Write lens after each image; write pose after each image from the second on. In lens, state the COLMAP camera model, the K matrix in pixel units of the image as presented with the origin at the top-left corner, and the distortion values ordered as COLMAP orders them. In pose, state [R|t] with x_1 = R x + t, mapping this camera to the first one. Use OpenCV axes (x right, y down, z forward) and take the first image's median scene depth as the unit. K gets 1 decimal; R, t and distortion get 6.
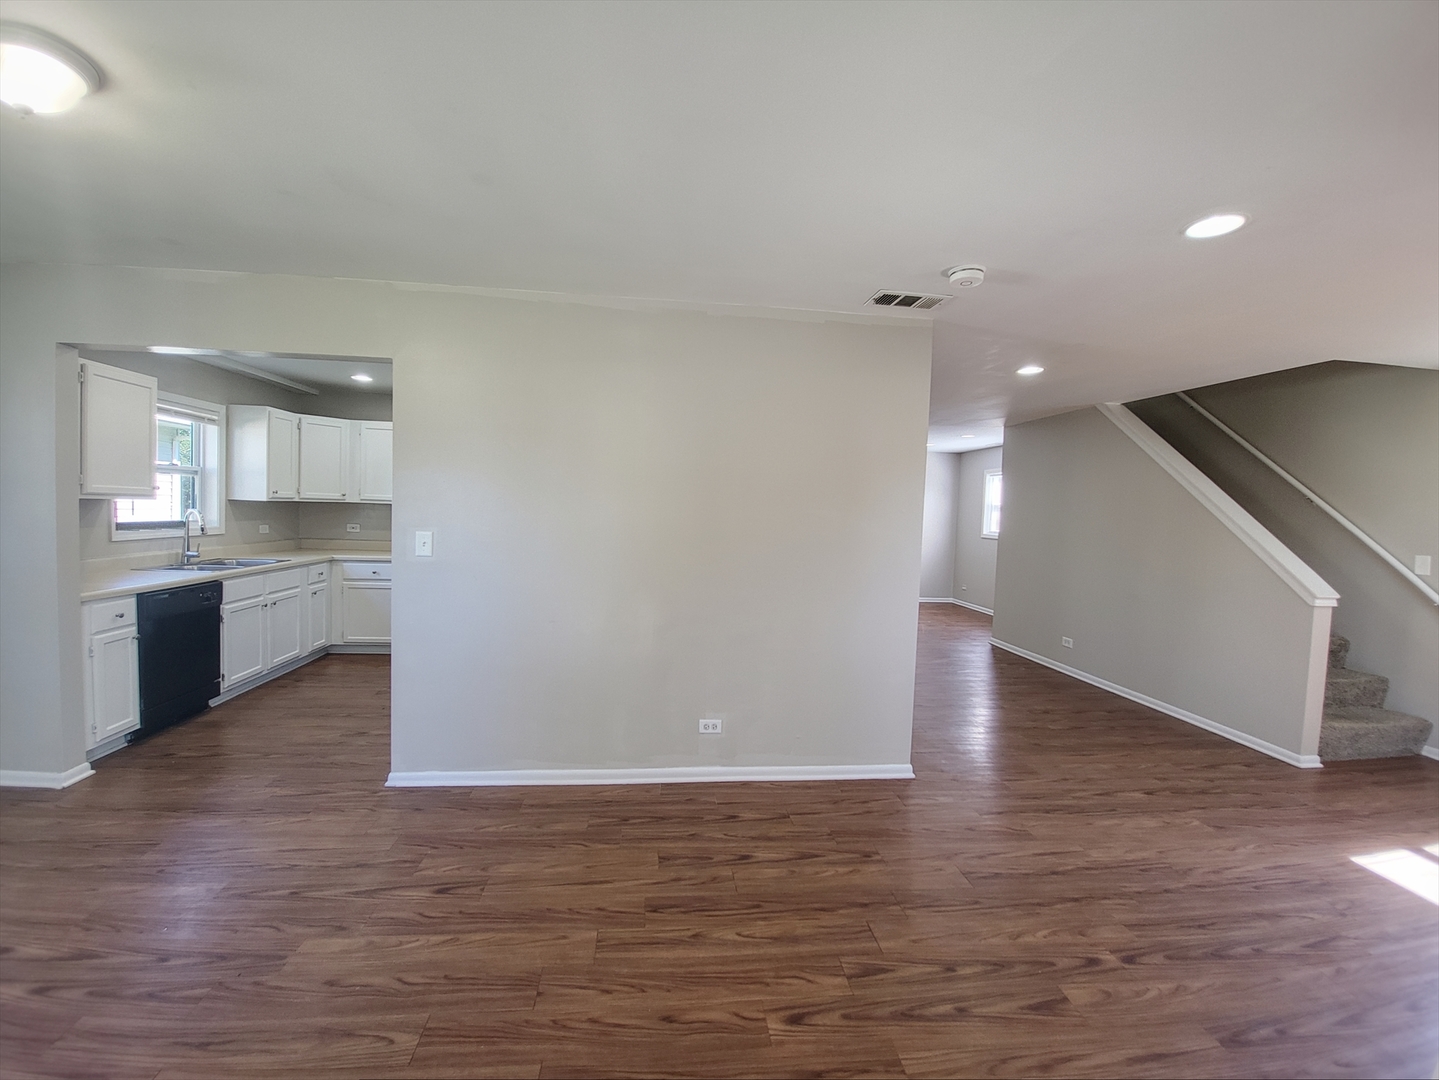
lens RADIAL K [[583.6, 0, 711.2], [0, 583.6, 535.8], [0, 0, 1]] dist [-0.015008, -0.004031]
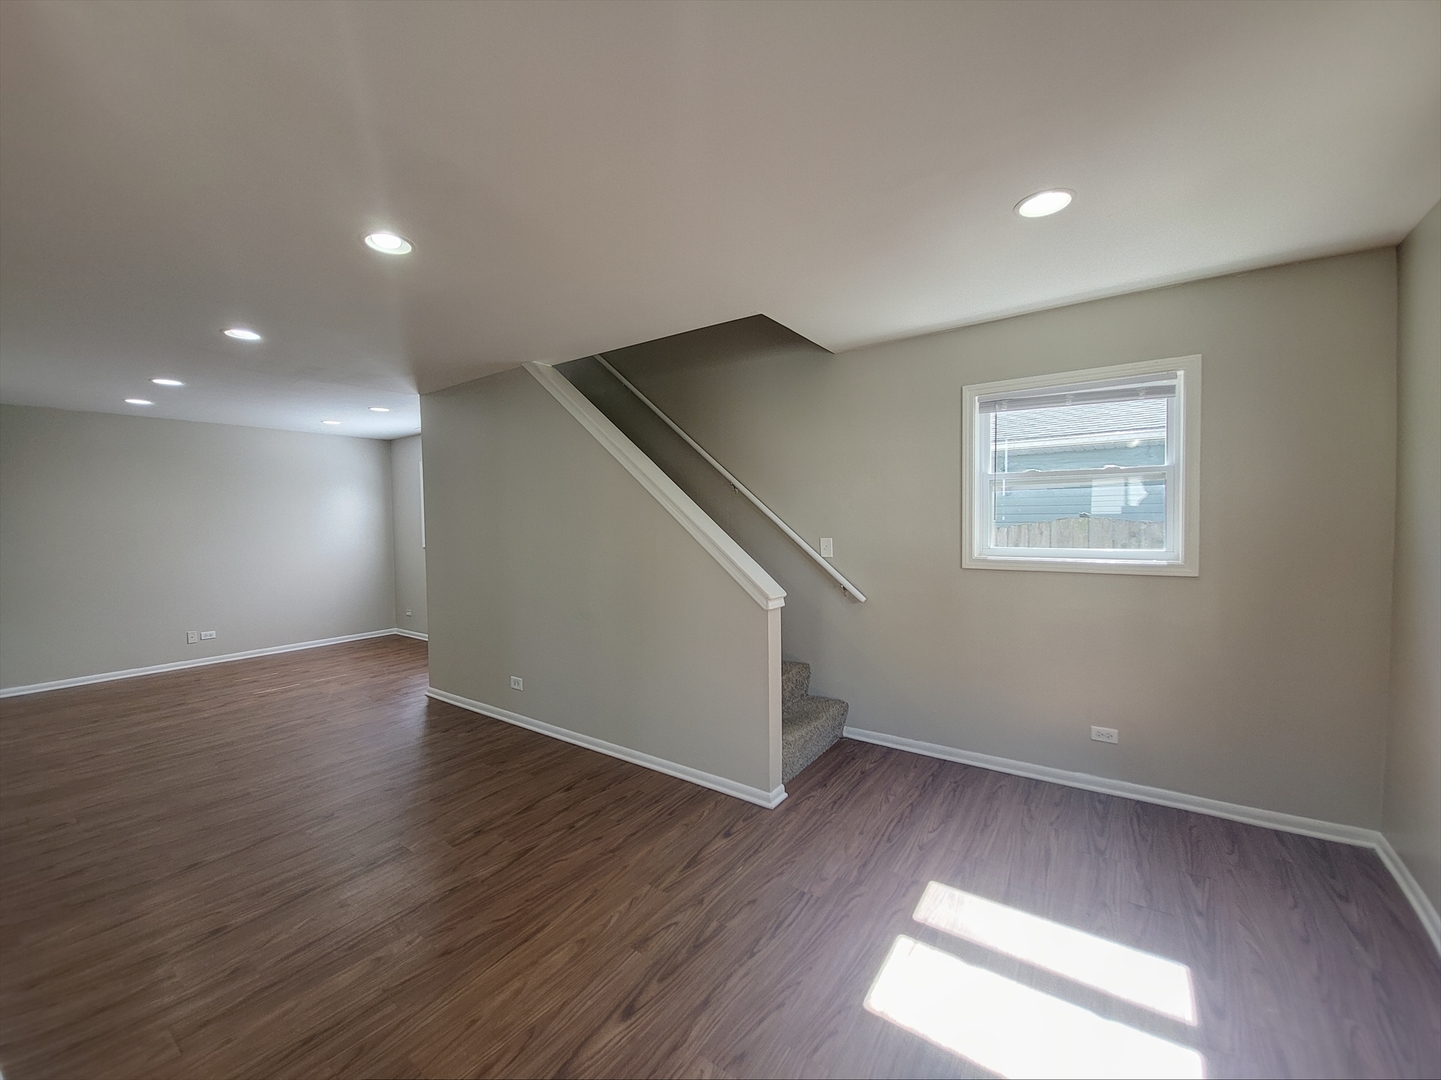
lens RADIAL K [[561.0, 0, 706.7], [0, 561.0, 546.4], [0, 0, 1]] dist [-0.024339, -0.000355]
pose [[0.669162, -0.079213, 0.738882, 0.462292], [0.070973, 0.996570, 0.042562, -0.009003], [-0.739719, 0.023960, 0.672489, 0.587340]]
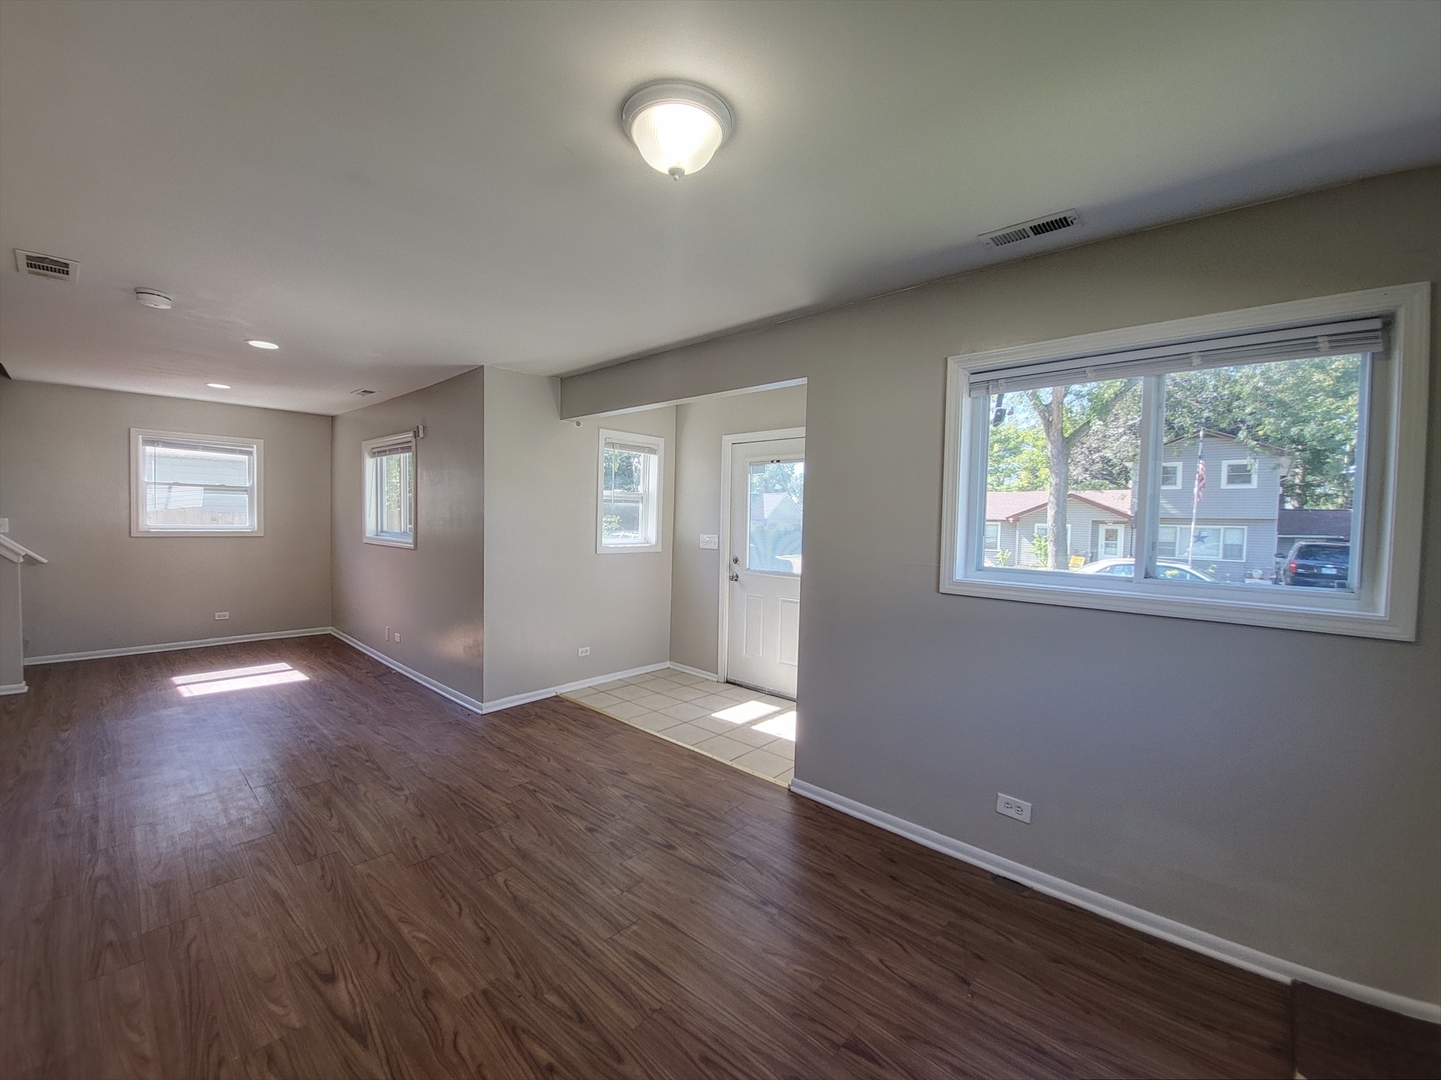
lens RADIAL K [[584.5, 0, 712.2], [0, 584.5, 535.8], [0, 0, 1]] dist [-0.015008, -0.004031]
pose [[-0.660312, -0.070648, 0.747661, -0.960267], [-0.007931, 0.996166, 0.087125, -0.063592], [-0.750950, 0.051601, -0.658340, 0.752909]]
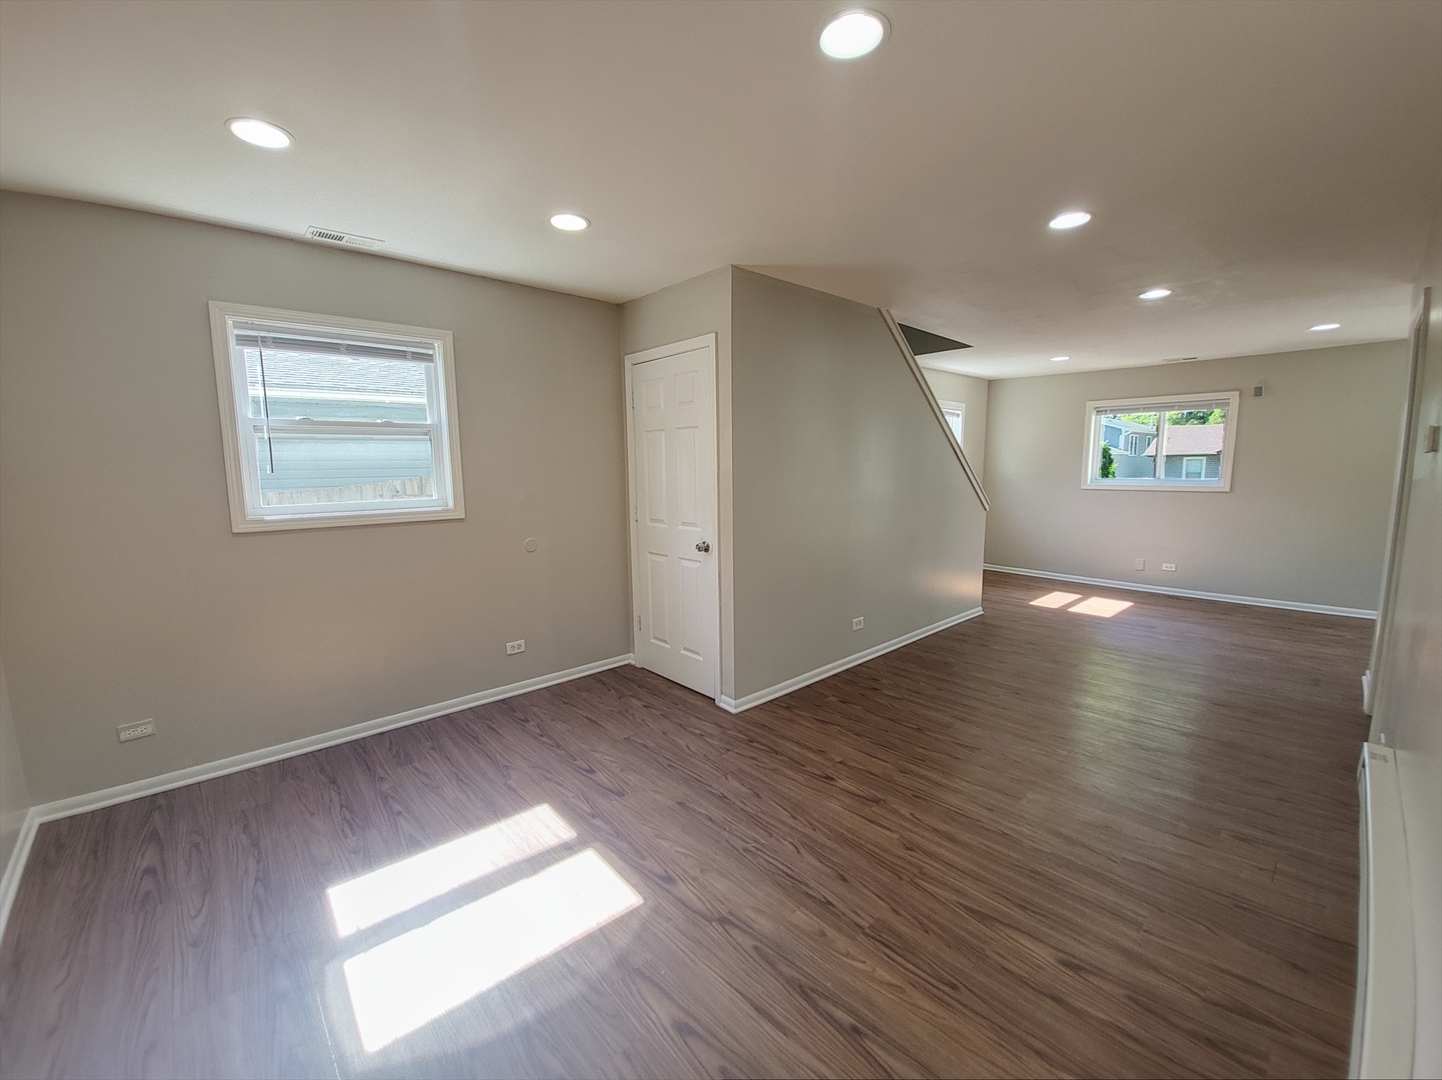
lens RADIAL K [[584.9, 0, 712.7], [0, 584.9, 535.7], [0, 0, 1]] dist [-0.015008, -0.004031]
pose [[-0.577837, -0.129031, 0.805888, 0.436372], [0.028645, 0.983609, 0.178024, -0.021010], [-0.815649, 0.125954, -0.564670, 0.836124]]
